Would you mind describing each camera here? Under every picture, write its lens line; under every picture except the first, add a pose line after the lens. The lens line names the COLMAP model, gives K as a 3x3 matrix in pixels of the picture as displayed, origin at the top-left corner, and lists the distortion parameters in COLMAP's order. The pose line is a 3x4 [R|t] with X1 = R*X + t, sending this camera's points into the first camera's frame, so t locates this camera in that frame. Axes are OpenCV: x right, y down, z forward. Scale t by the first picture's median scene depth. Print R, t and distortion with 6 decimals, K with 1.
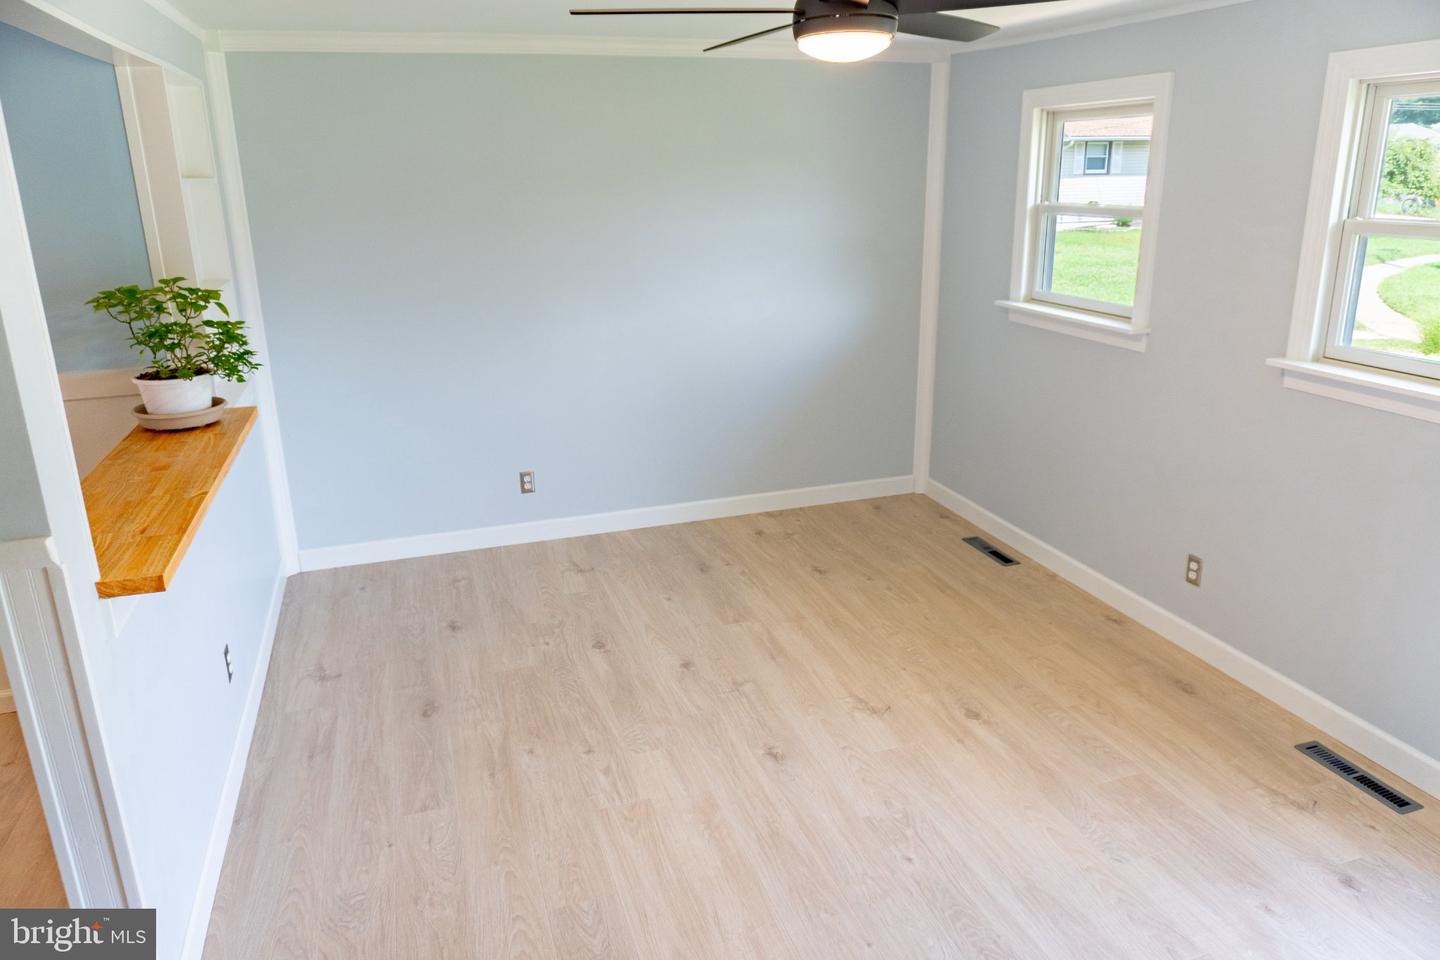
lens RADIAL K [[1000.5, 0, 722.6], [0, 1000.5, 478.3], [0, 0, 1]] dist [-0.006543, -0.005369]
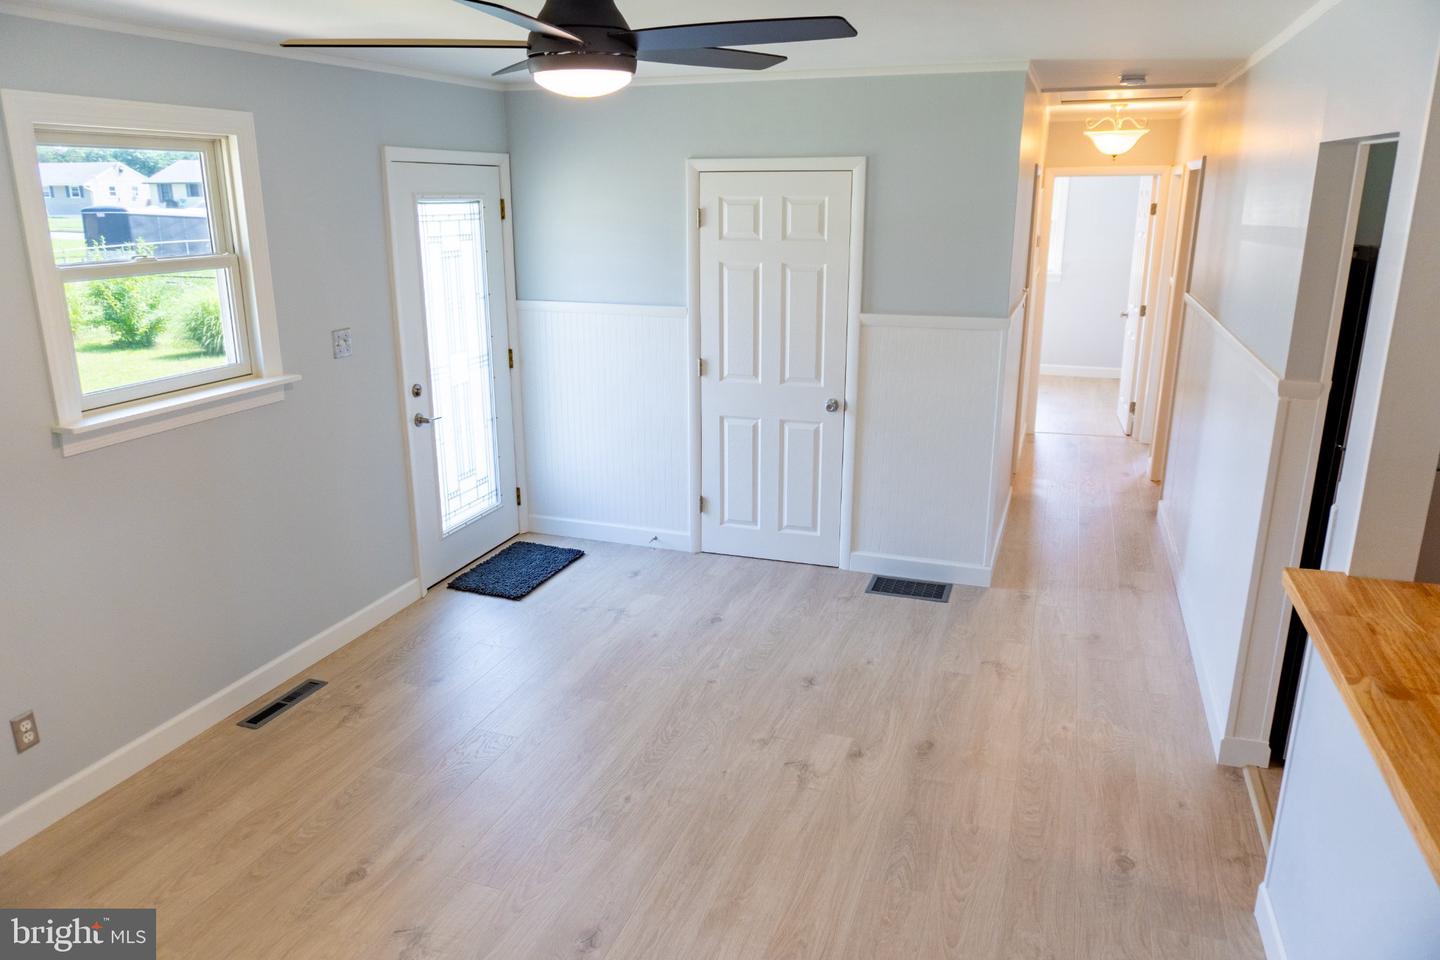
lens RADIAL K [[1000.5, 0, 722.6], [0, 1000.5, 478.3], [0, 0, 1]] dist [-0.006543, -0.005369]
pose [[-0.798948, -0.144984, 0.583662, -0.414132], [0.192062, 0.858173, 0.476079, -0.369065], [-0.569907, 0.492462, -0.657790, 1.202483]]
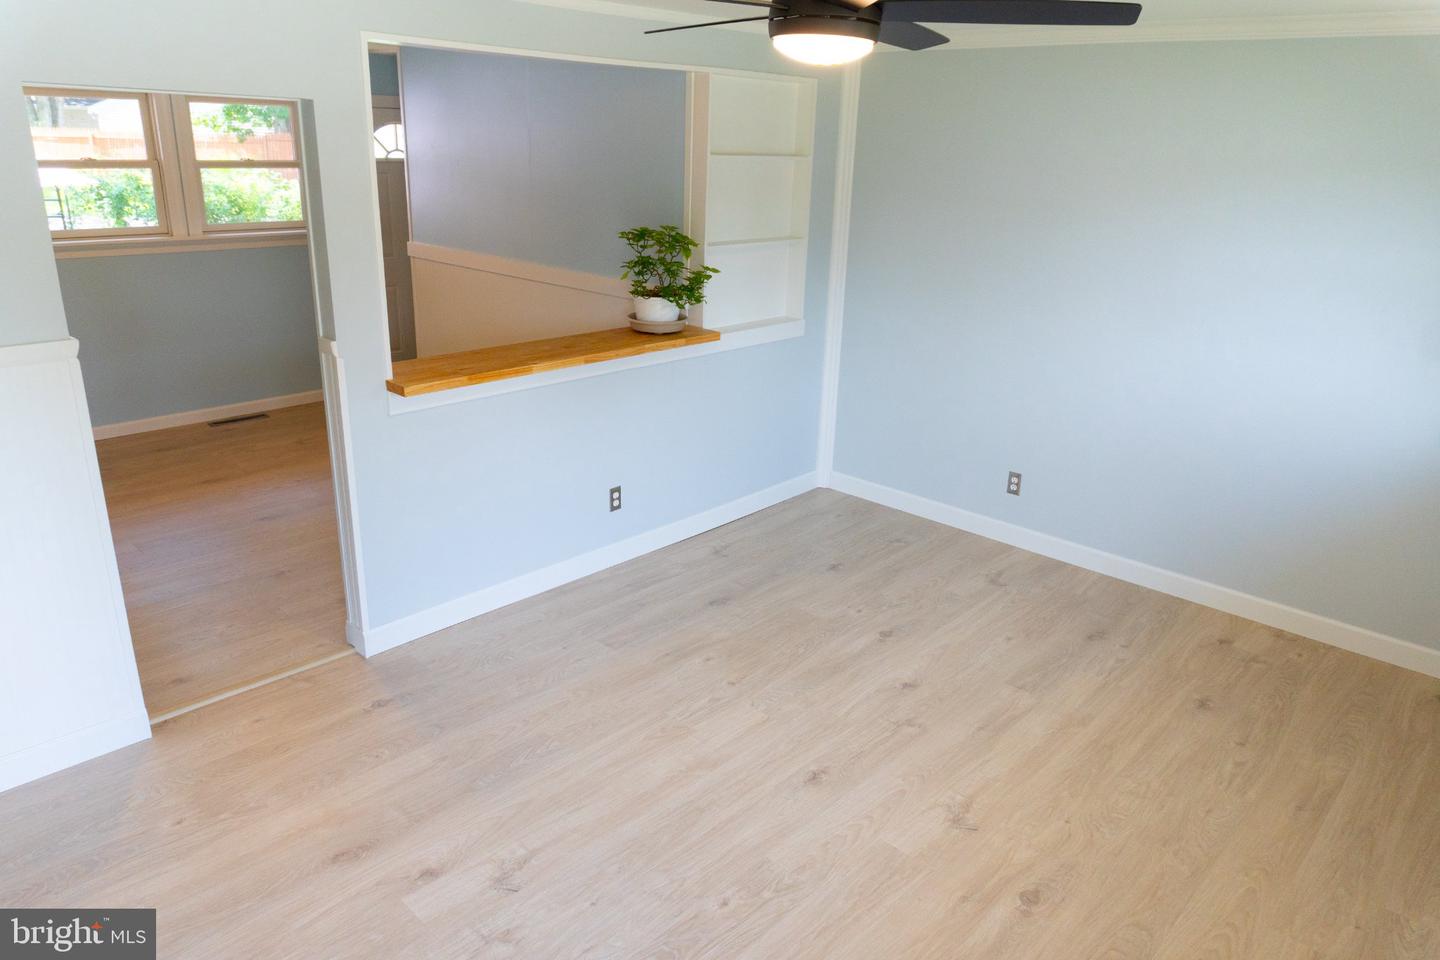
lens RADIAL K [[961.9, 0, 689.8], [0, 961.9, 497.0], [0, 0, 1]] dist [-0.021225, -0.002455]
pose [[0.460768, 0.336956, -0.821068, 0.631843], [-0.294127, 0.930821, 0.216939, -0.136290], [0.837366, 0.141539, 0.528000, 0.341691]]
